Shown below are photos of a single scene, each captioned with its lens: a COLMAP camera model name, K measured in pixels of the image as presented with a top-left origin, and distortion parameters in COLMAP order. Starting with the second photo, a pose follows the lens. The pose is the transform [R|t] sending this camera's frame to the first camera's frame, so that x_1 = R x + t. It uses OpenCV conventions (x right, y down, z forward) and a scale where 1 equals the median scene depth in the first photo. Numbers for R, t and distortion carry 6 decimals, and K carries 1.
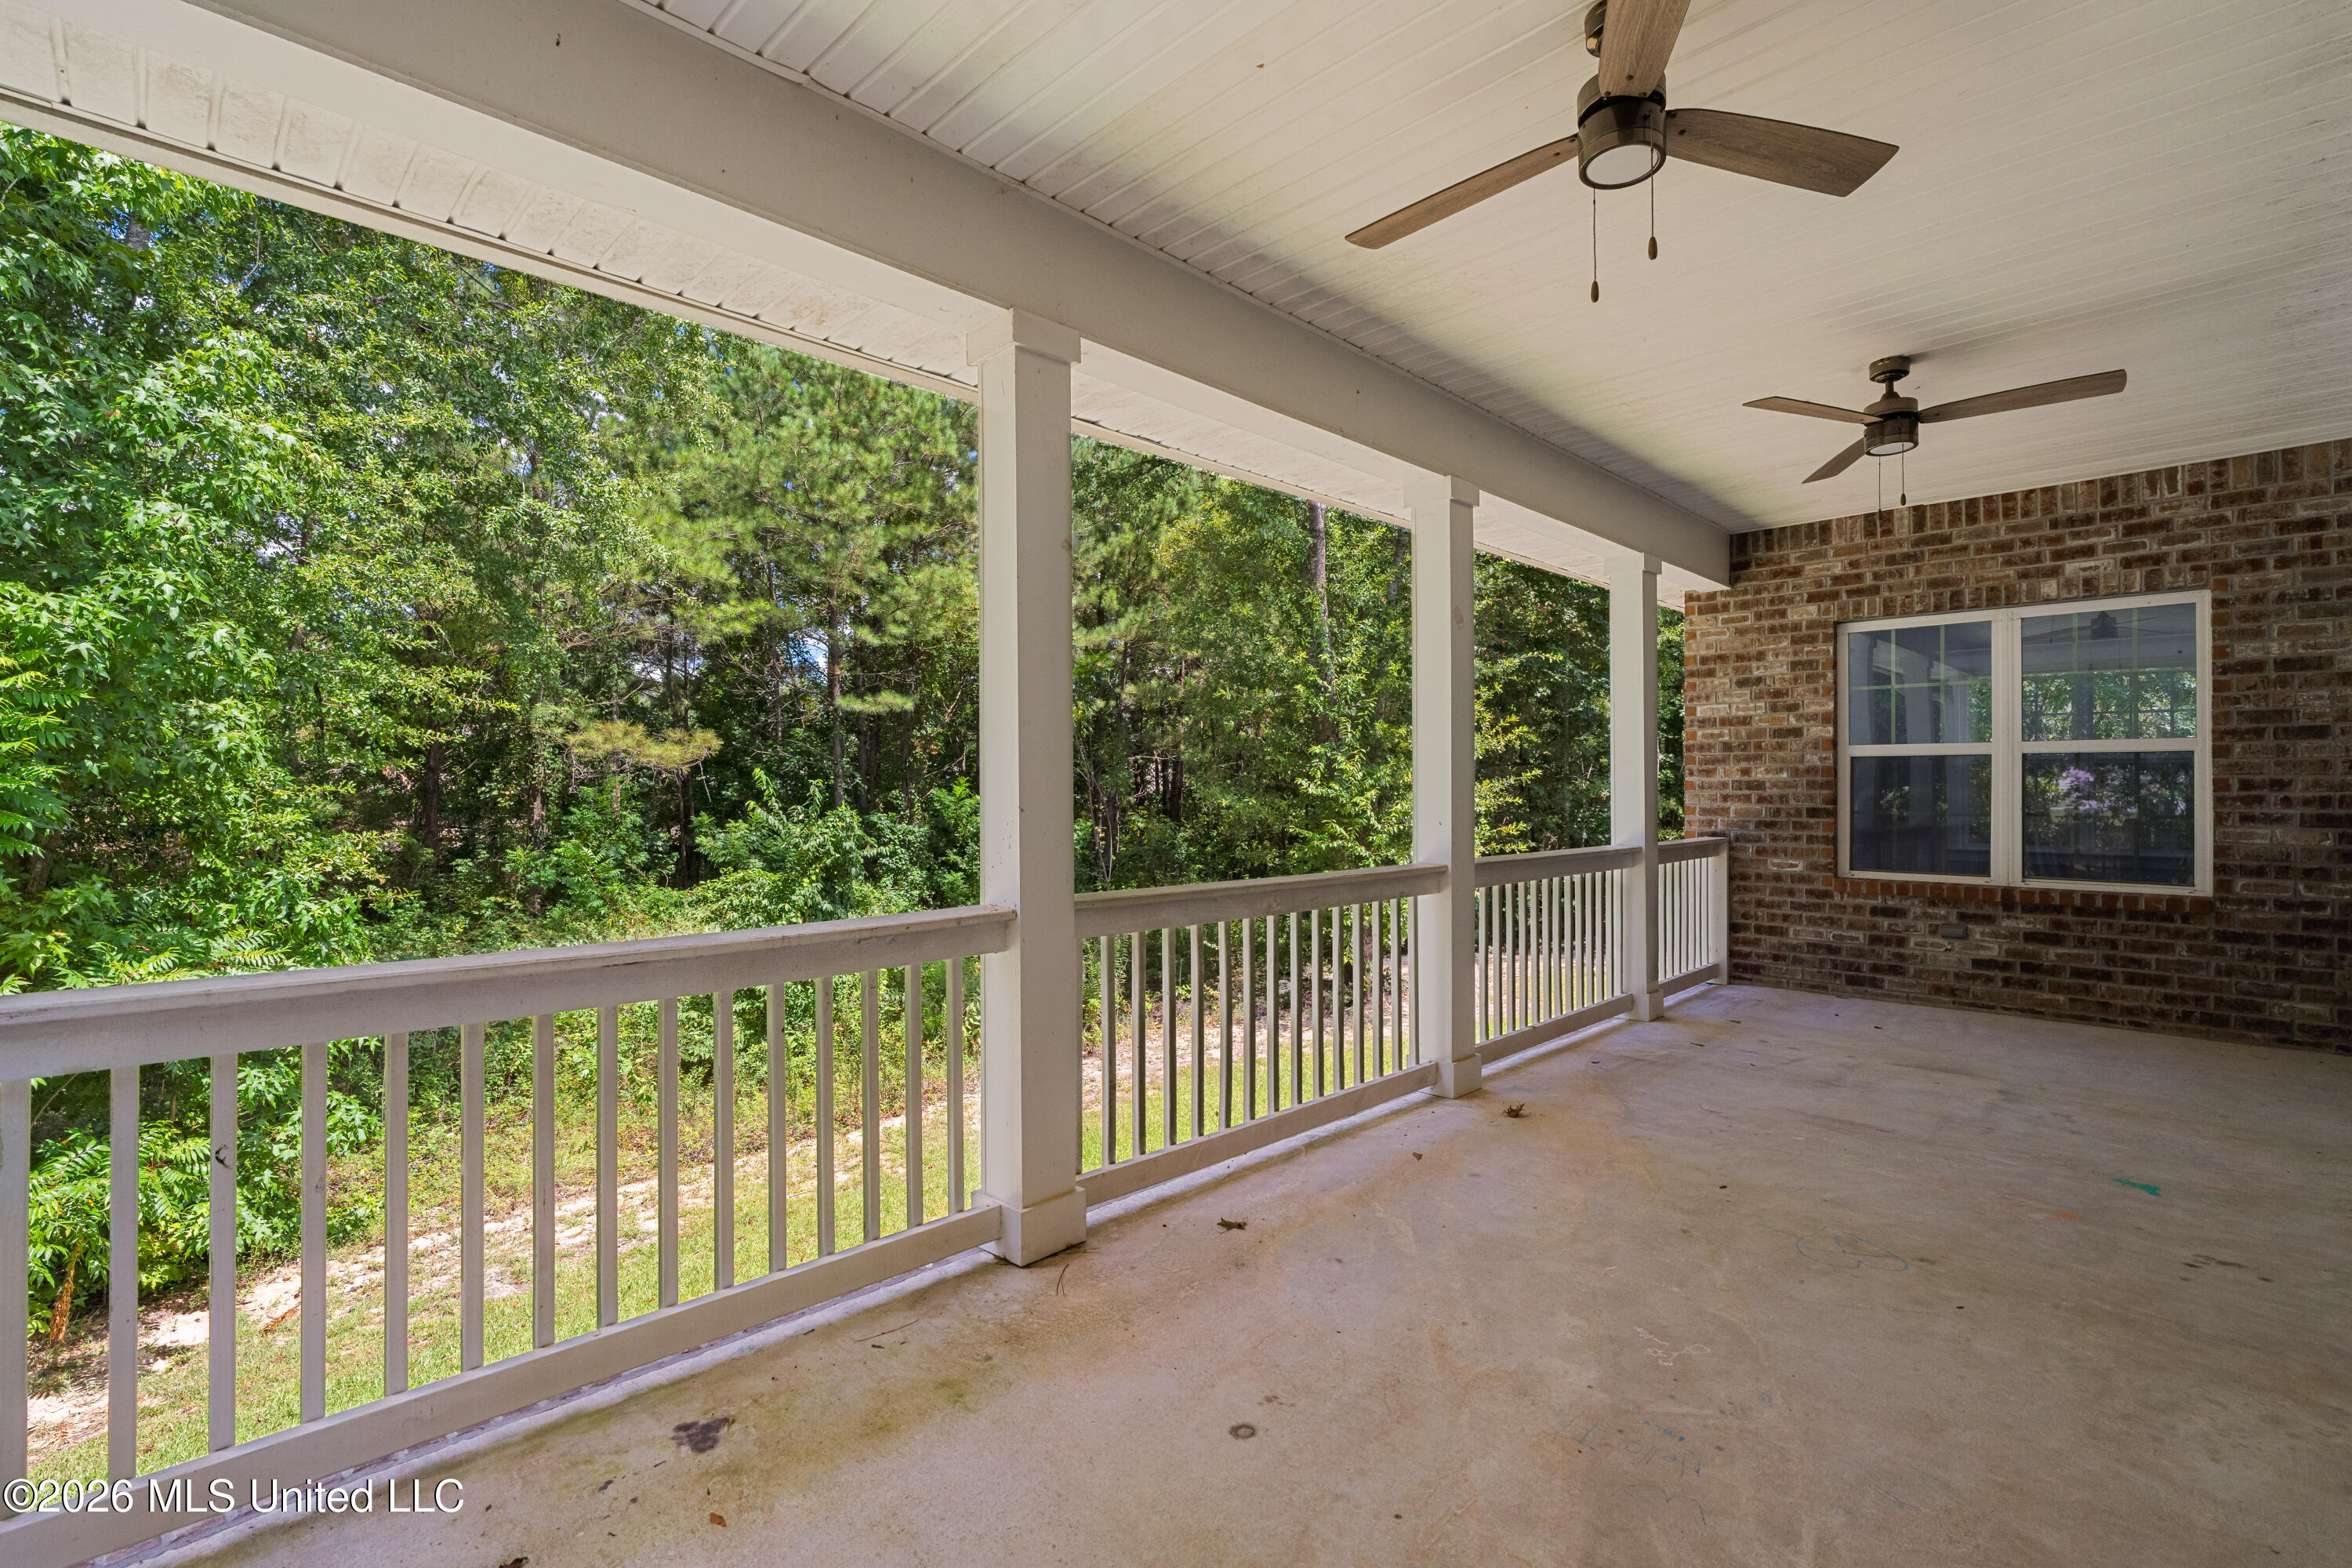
lens RADIAL K [[1059.9, 0, 1179.6], [0, 1059.9, 777.8], [0, 0, 1]] dist [-0.007017, 0.002966]
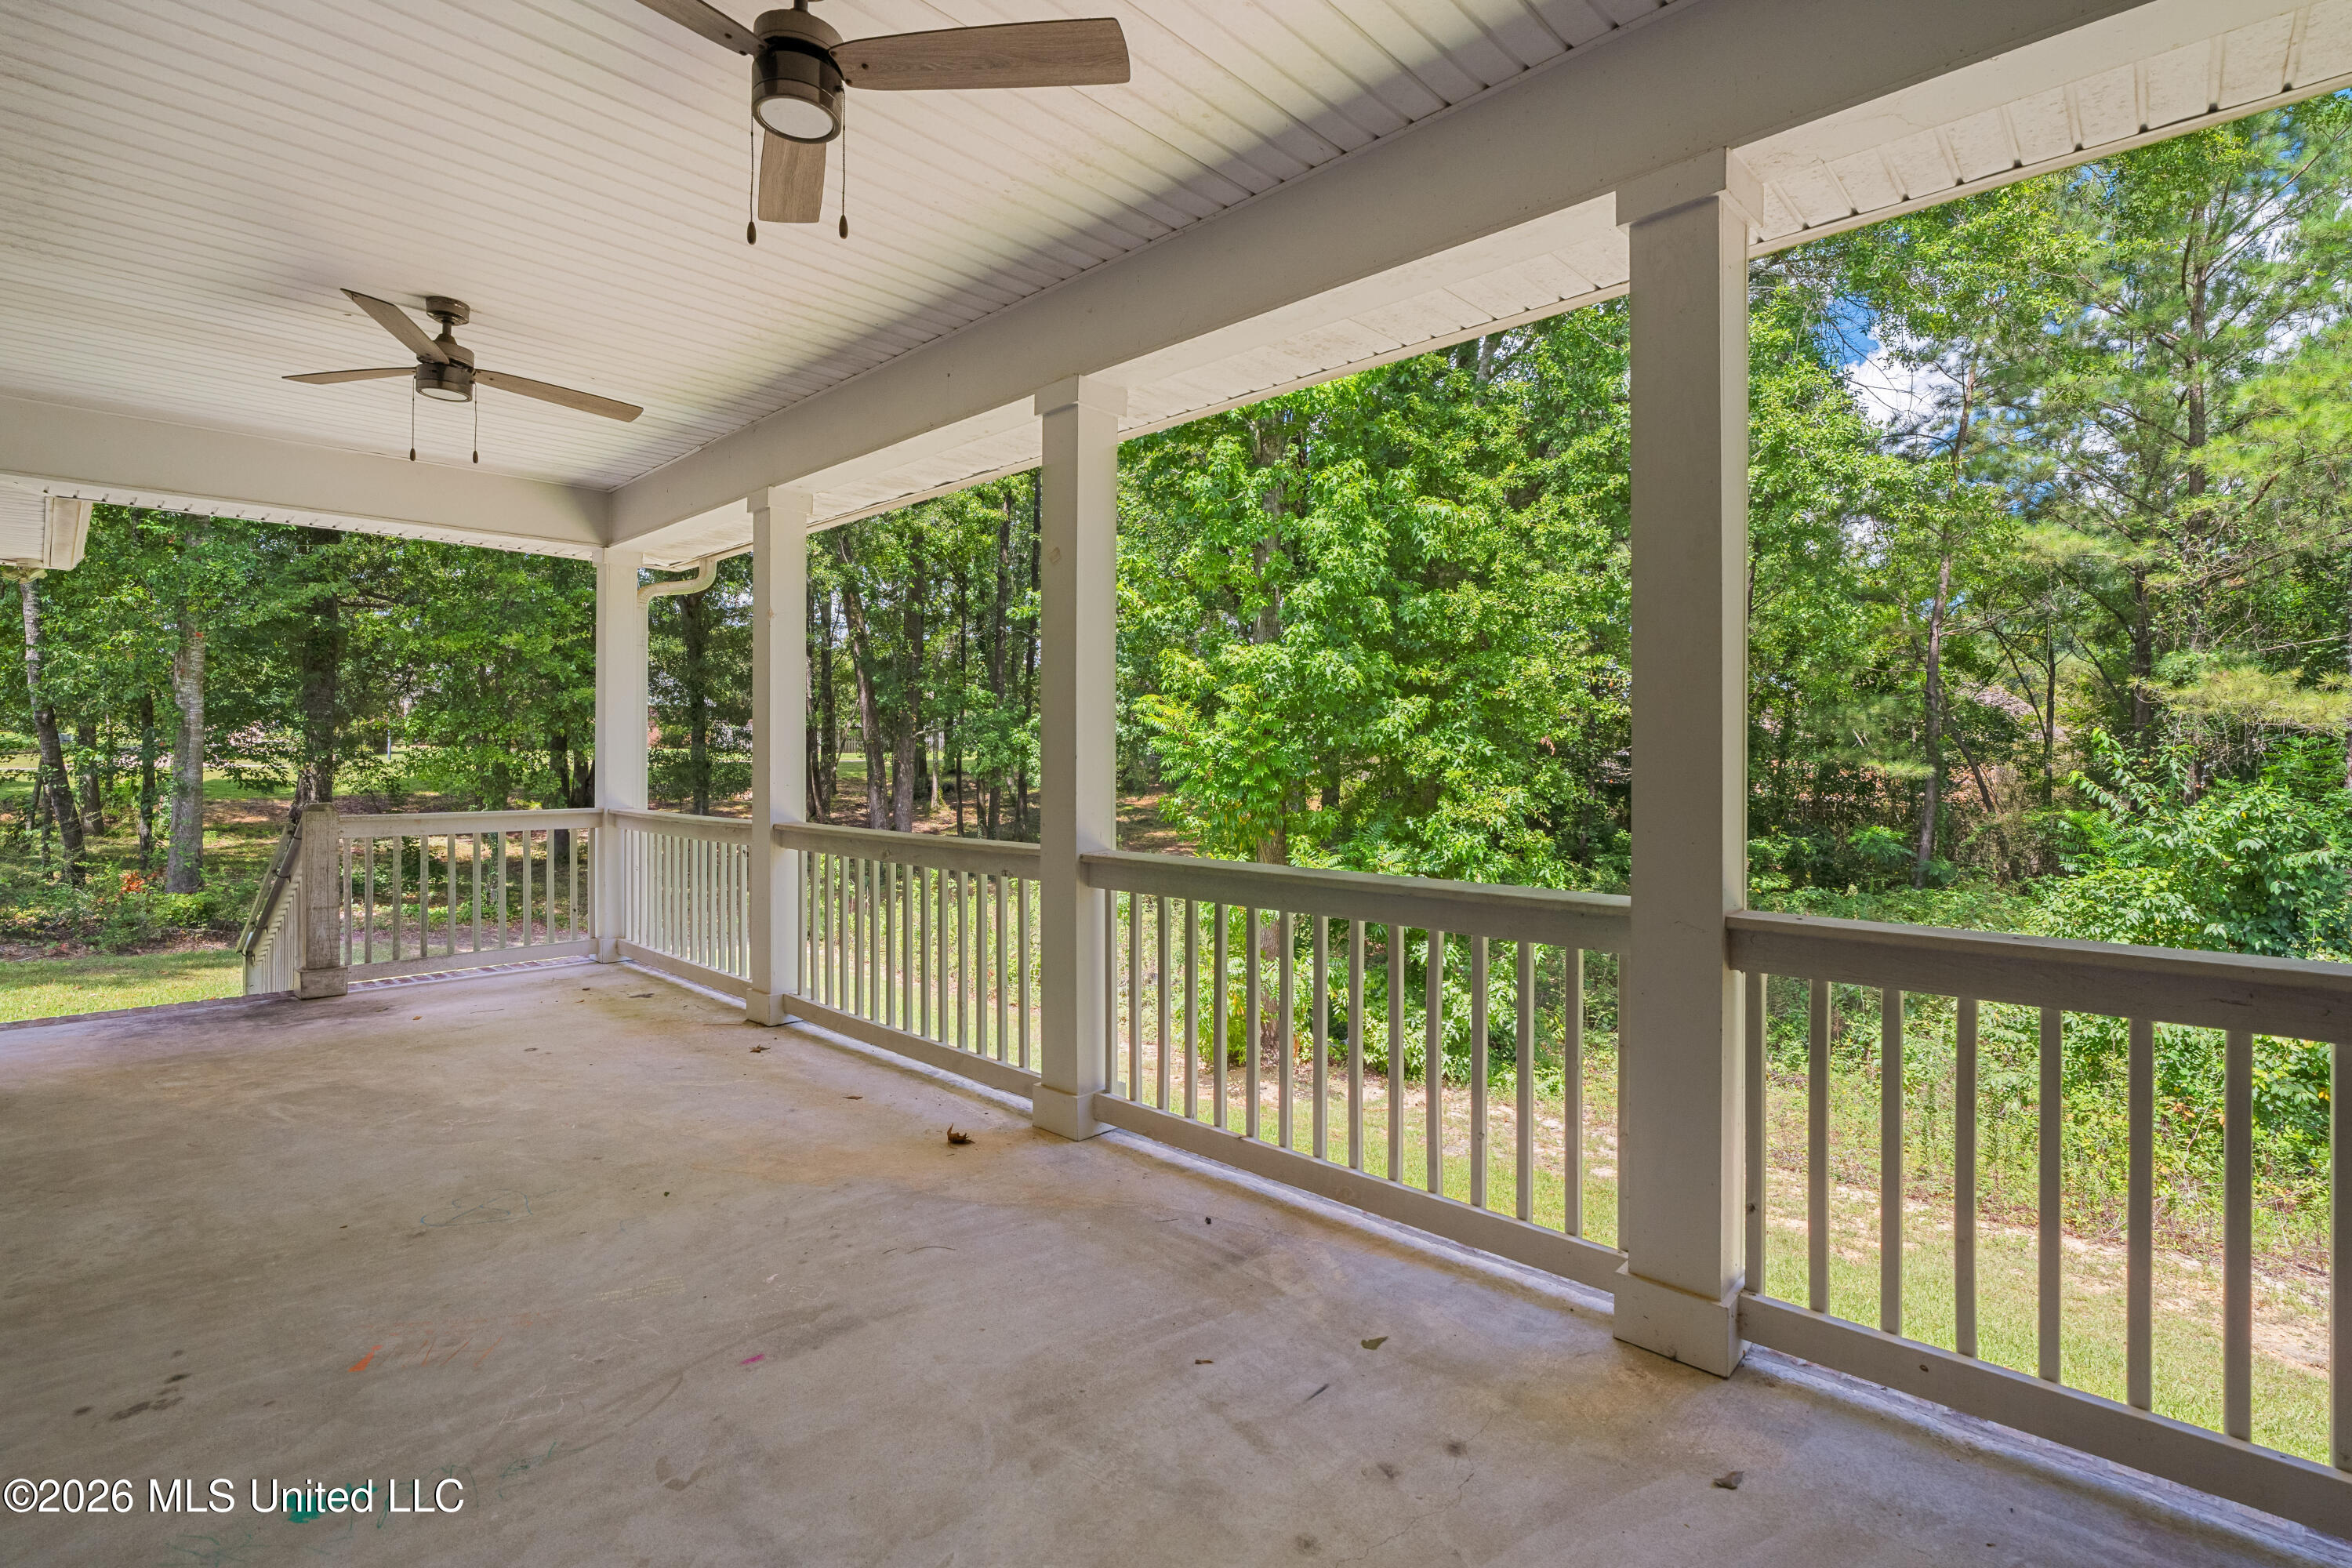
lens RADIAL K [[1059.9, 0, 1178.8], [0, 1059.9, 767.6], [0, 0, 1]] dist [-0.007017, 0.002966]
pose [[0.049821, 0.013999, -0.998660, 1.583083], [0.008453, 0.999860, 0.014437, 0.002352], [0.998722, -0.009160, 0.049696, 1.525270]]
